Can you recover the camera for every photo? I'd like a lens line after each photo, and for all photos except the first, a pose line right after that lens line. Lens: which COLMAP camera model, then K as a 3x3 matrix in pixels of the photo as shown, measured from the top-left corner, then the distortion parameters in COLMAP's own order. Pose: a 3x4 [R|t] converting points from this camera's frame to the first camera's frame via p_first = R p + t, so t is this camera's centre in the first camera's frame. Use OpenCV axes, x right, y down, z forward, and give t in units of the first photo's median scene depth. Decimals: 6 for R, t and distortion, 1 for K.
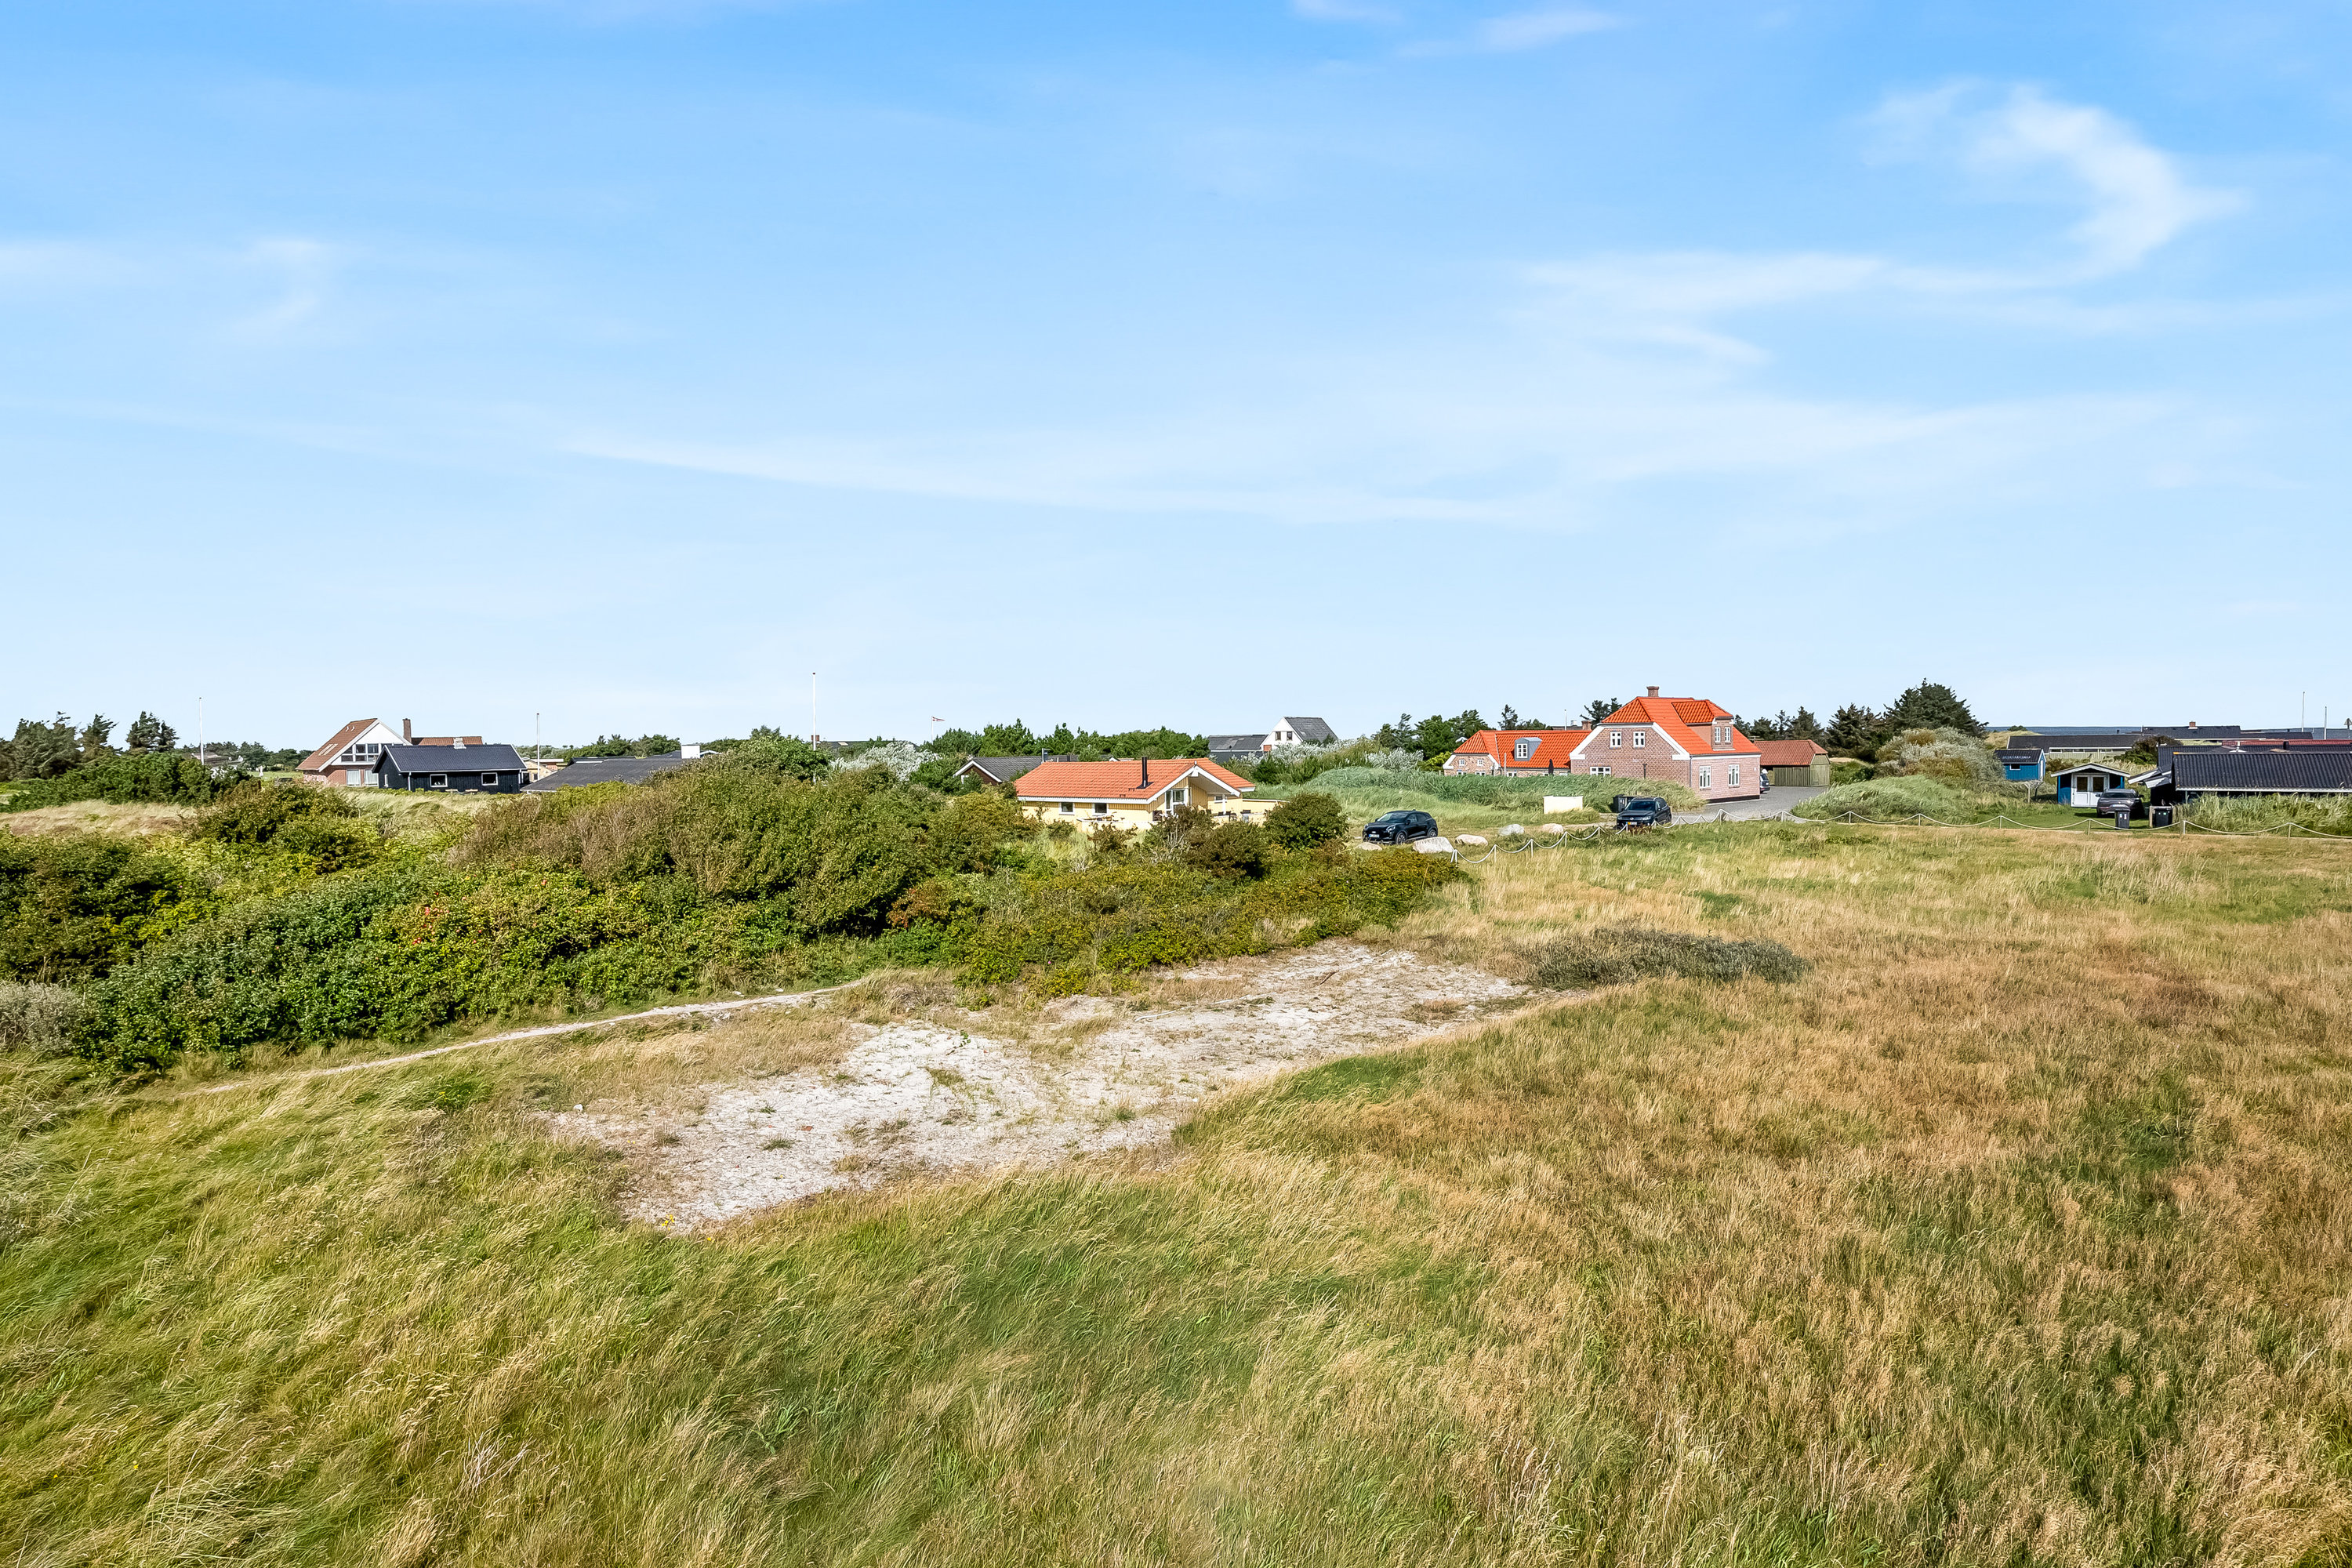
lens RADIAL K [[1194.0, 0, 1174.7], [0, 1194.0, 737.8], [0, 0, 1]] dist [0.000524, 0.001701]
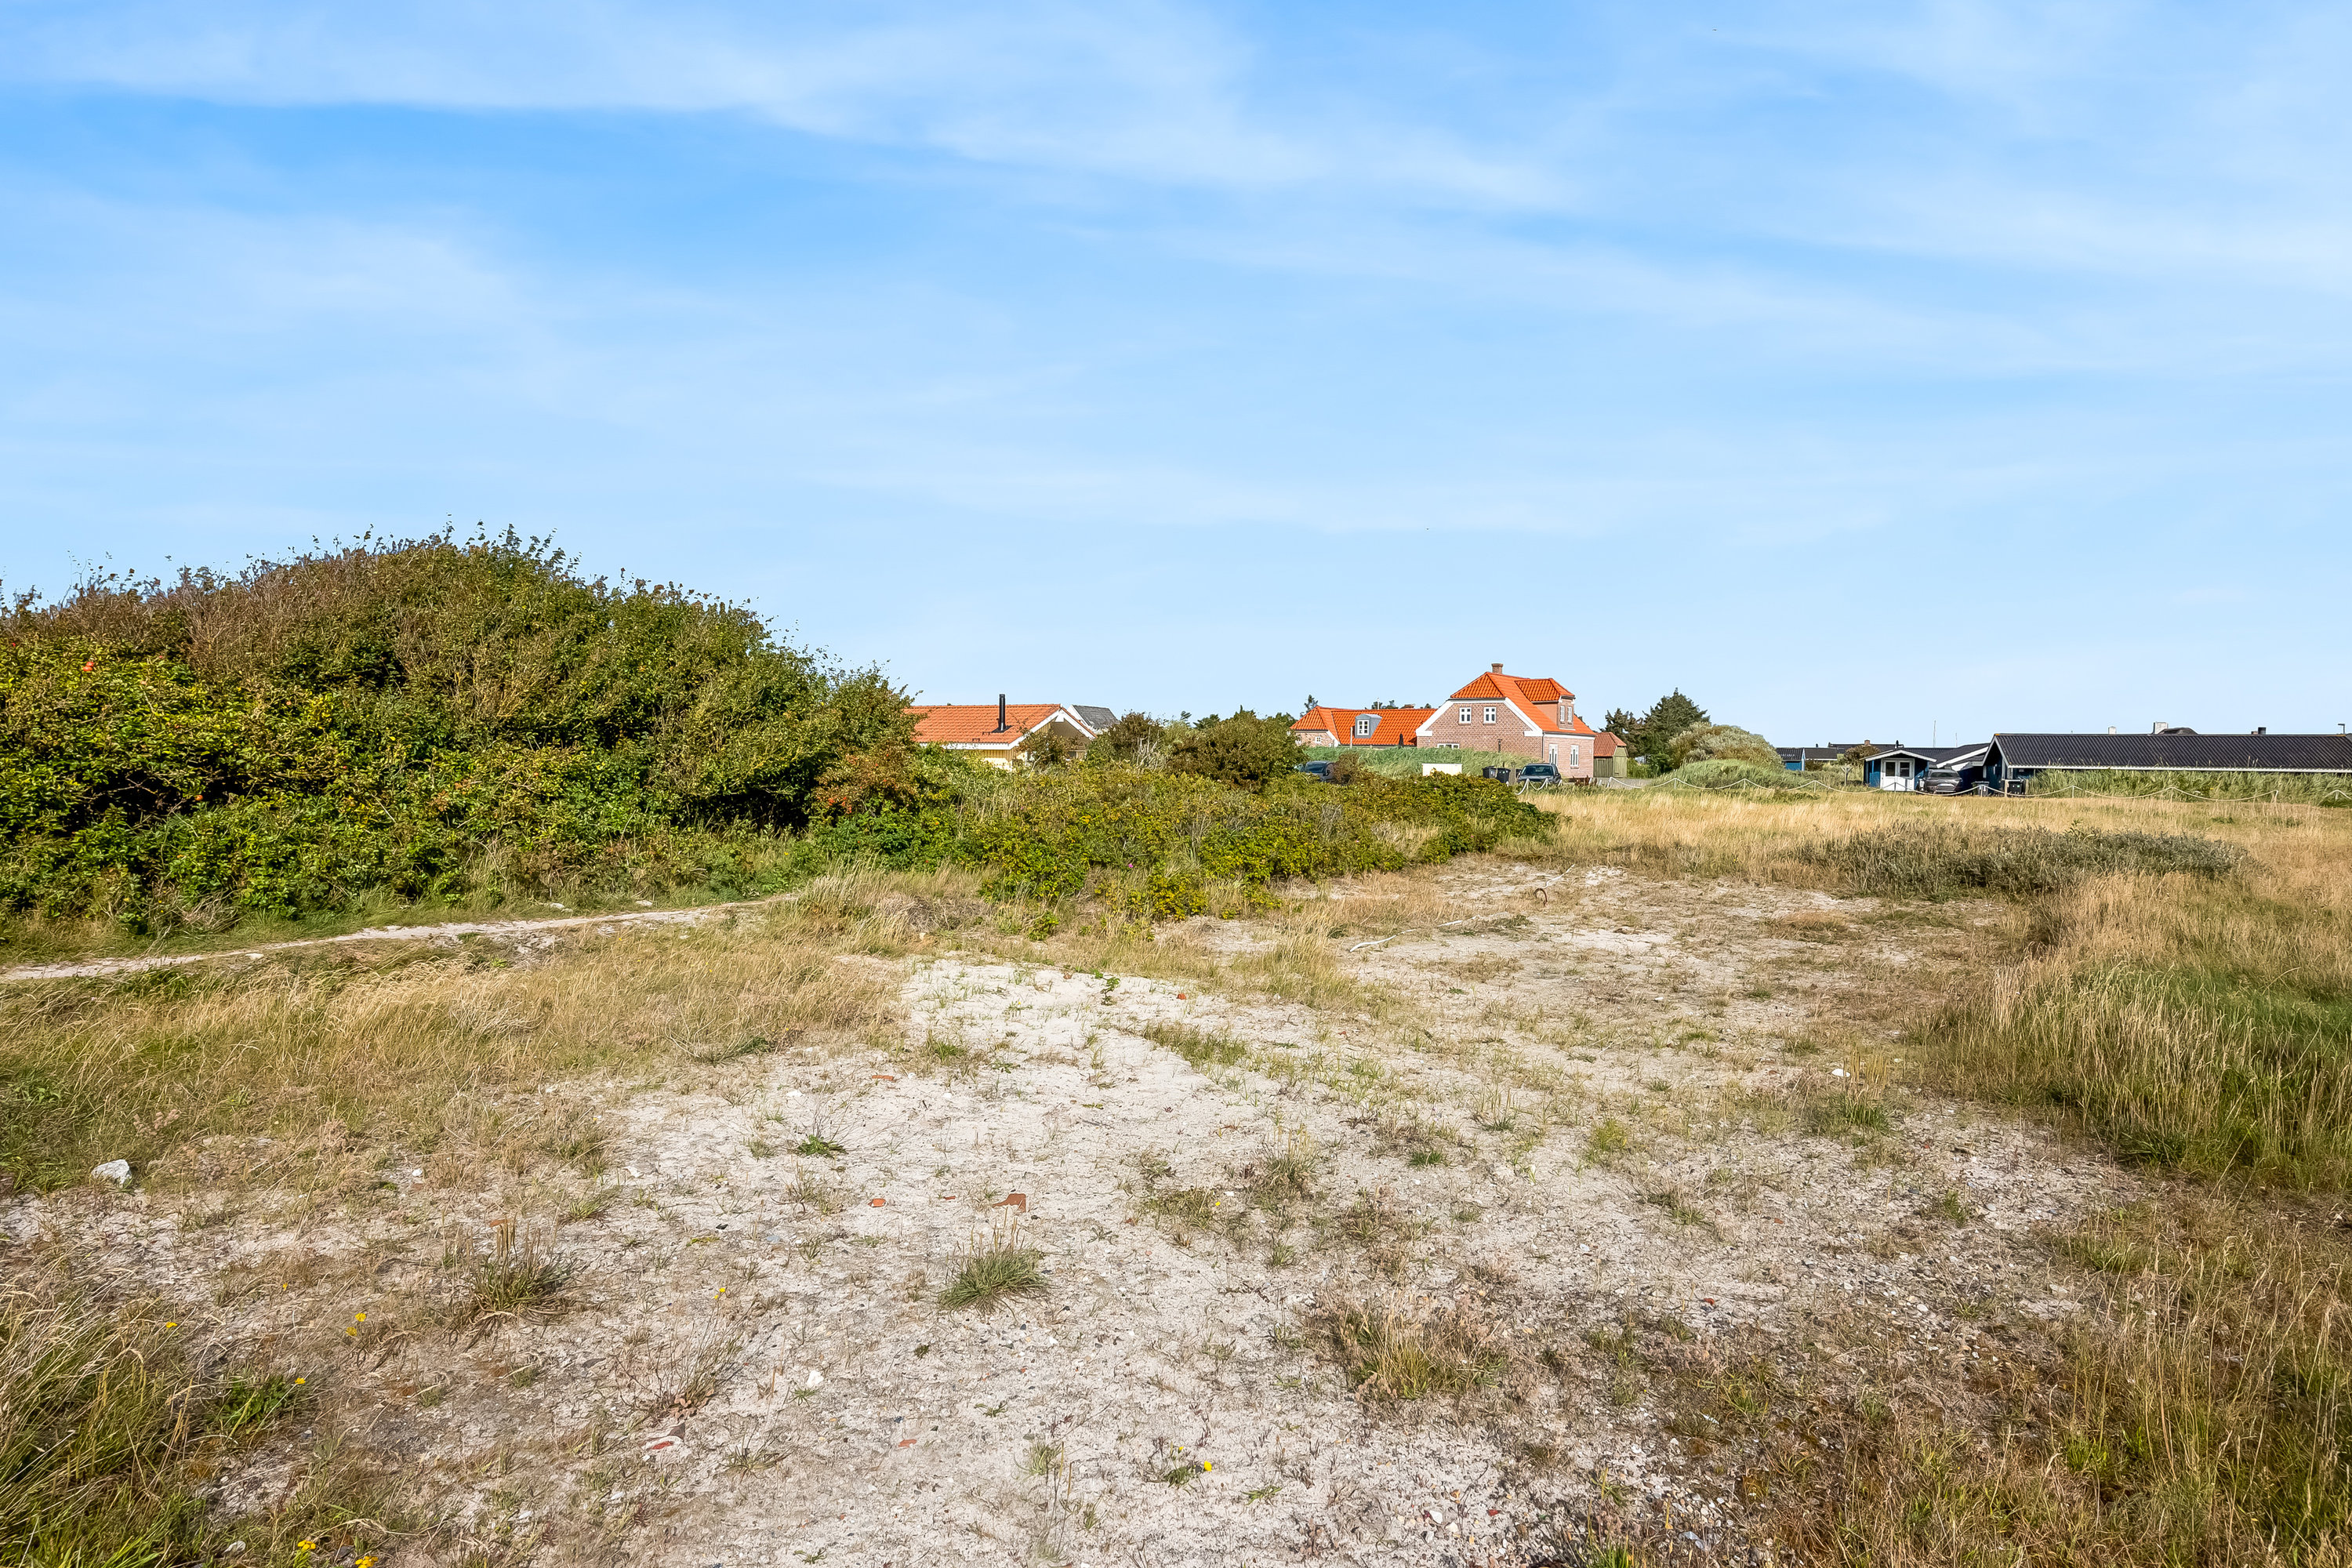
lens RADIAL K [[1149.2, 0, 1179.2], [0, 1149.2, 754.9], [0, 0, 1]] dist [0.001752, 0.000885]
pose [[0.971678, 0.030306, 0.234359, -0.211484], [-0.029692, 0.999540, -0.006151, 0.135026], [-0.234438, -0.000982, 0.972131, 0.444934]]
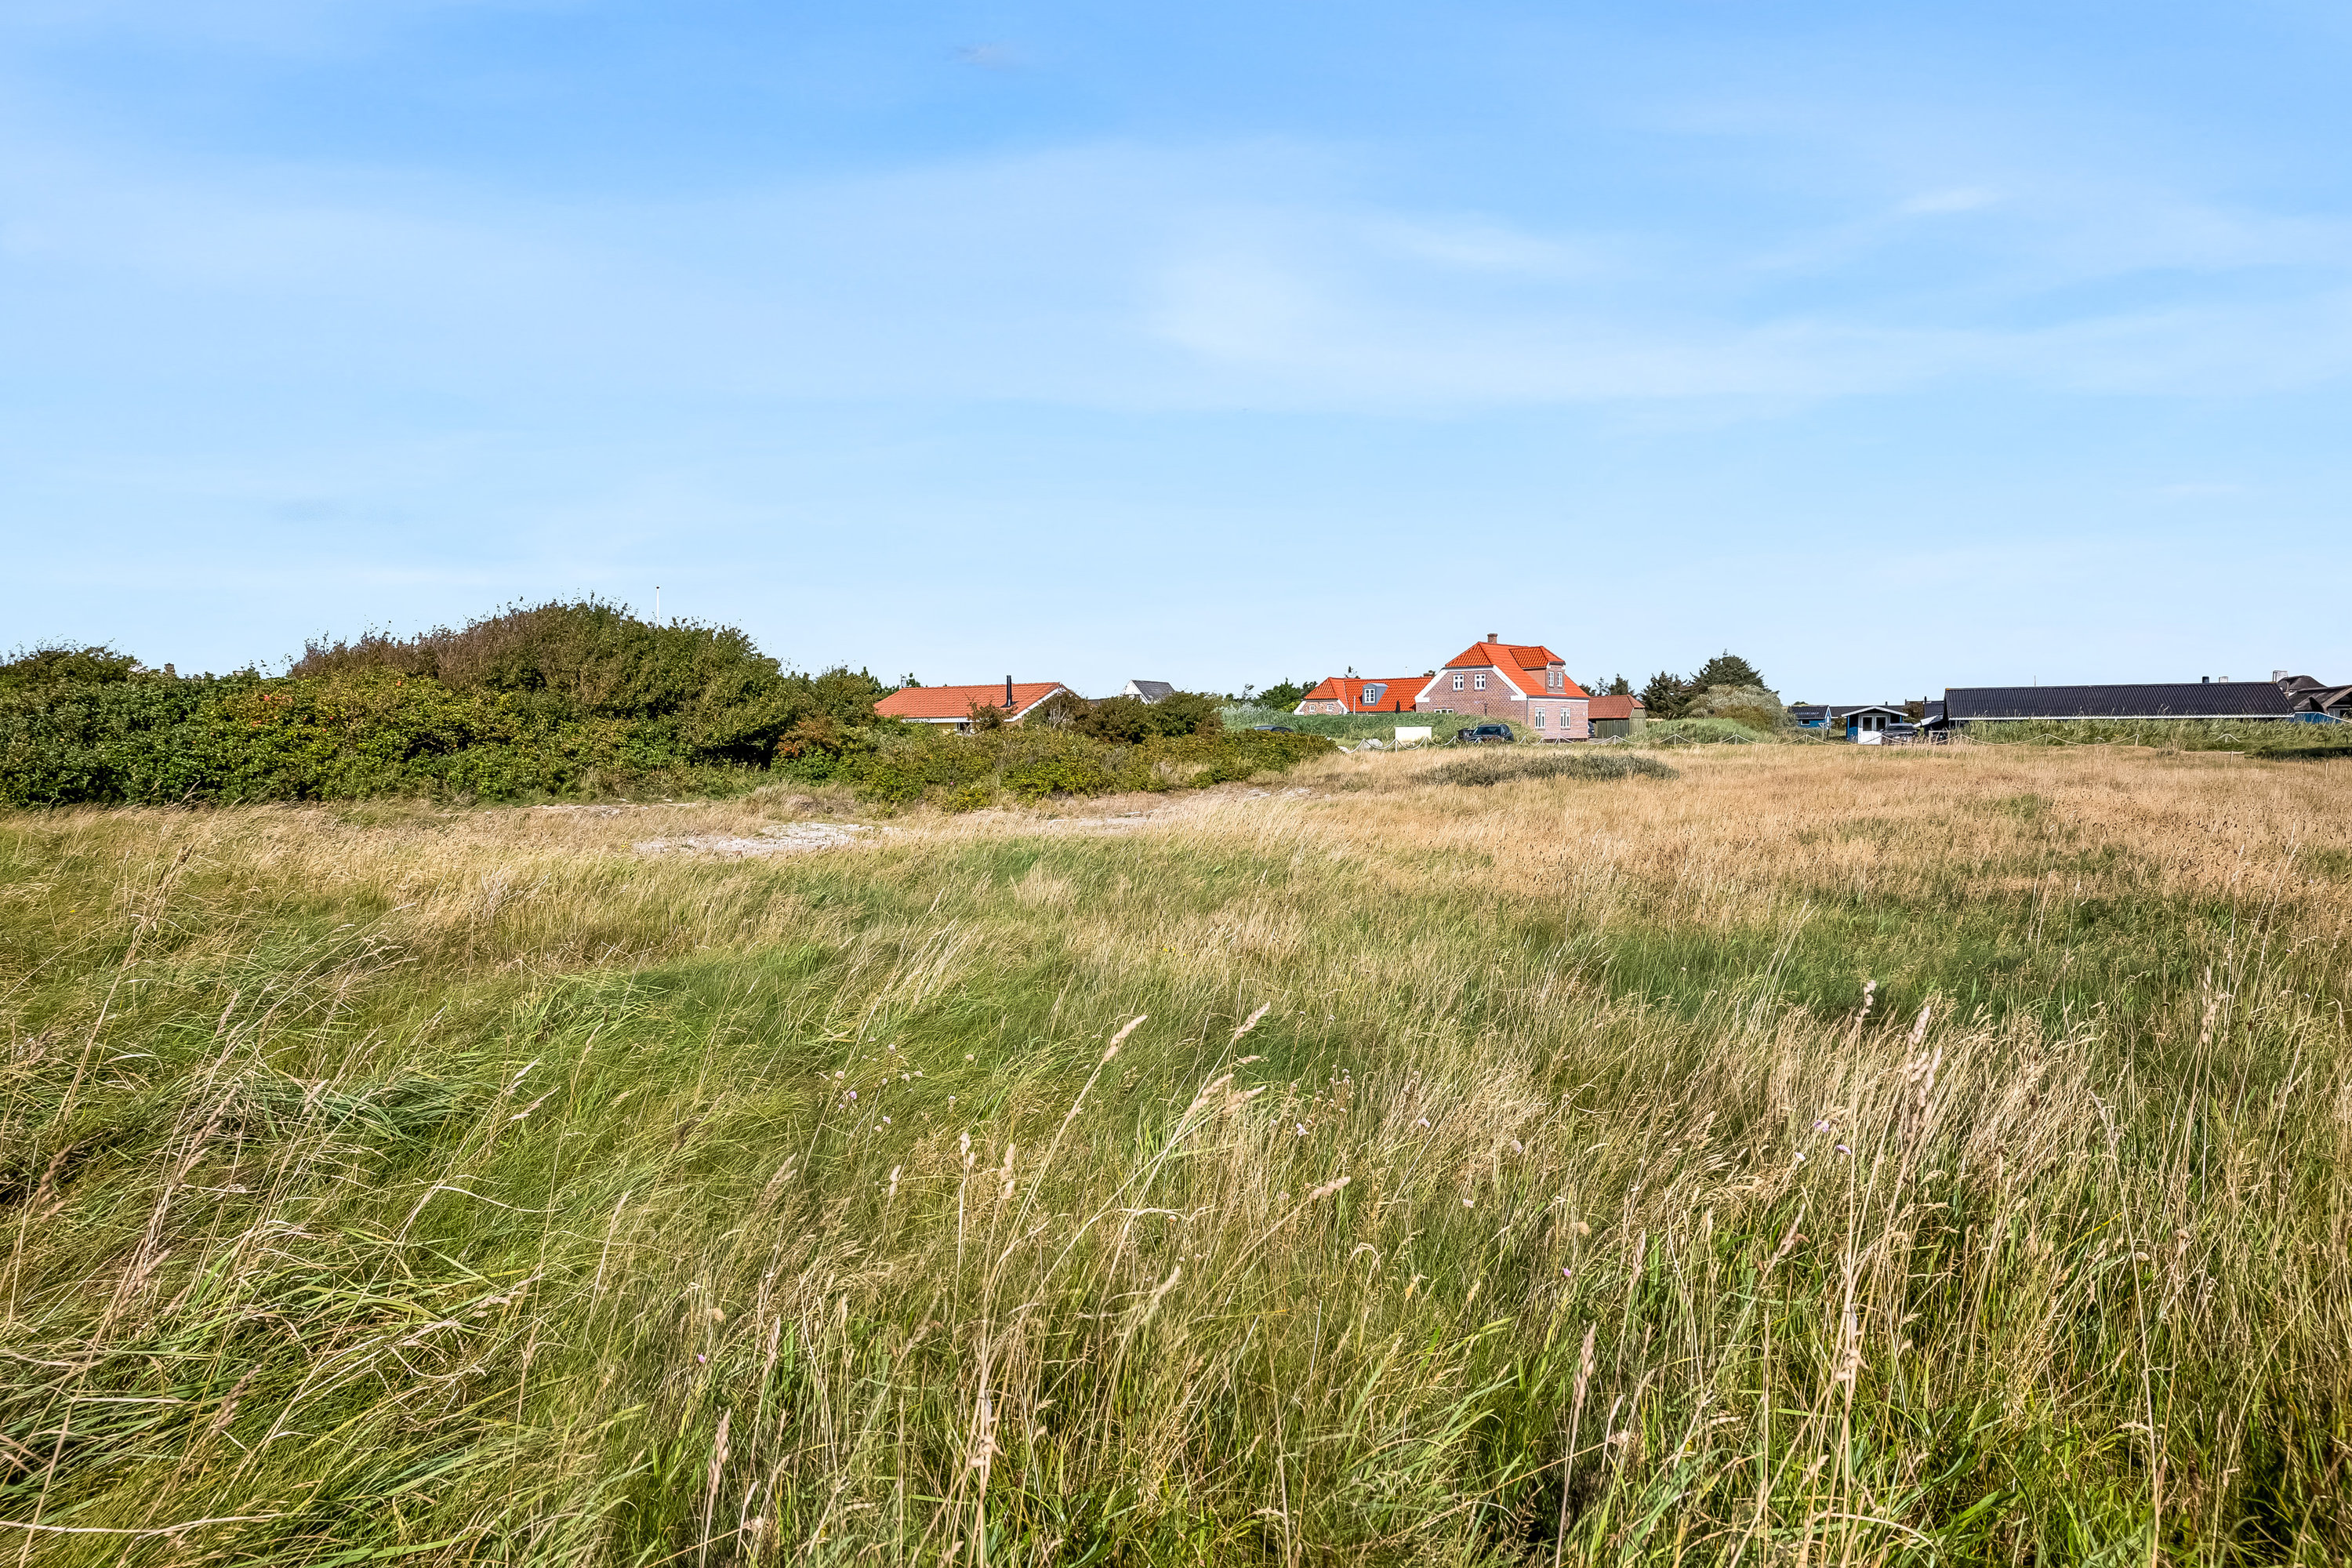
lens RADIAL K [[1194.0, 0, 1174.7], [0, 1194.0, 737.8], [0, 0, 1]] dist [0.000524, 0.001701]
pose [[0.990343, 0.009594, 0.138305, -0.058760], [-0.010157, 0.999943, 0.003367, 0.143408], [-0.138265, -0.004739, 0.990384, 0.003842]]
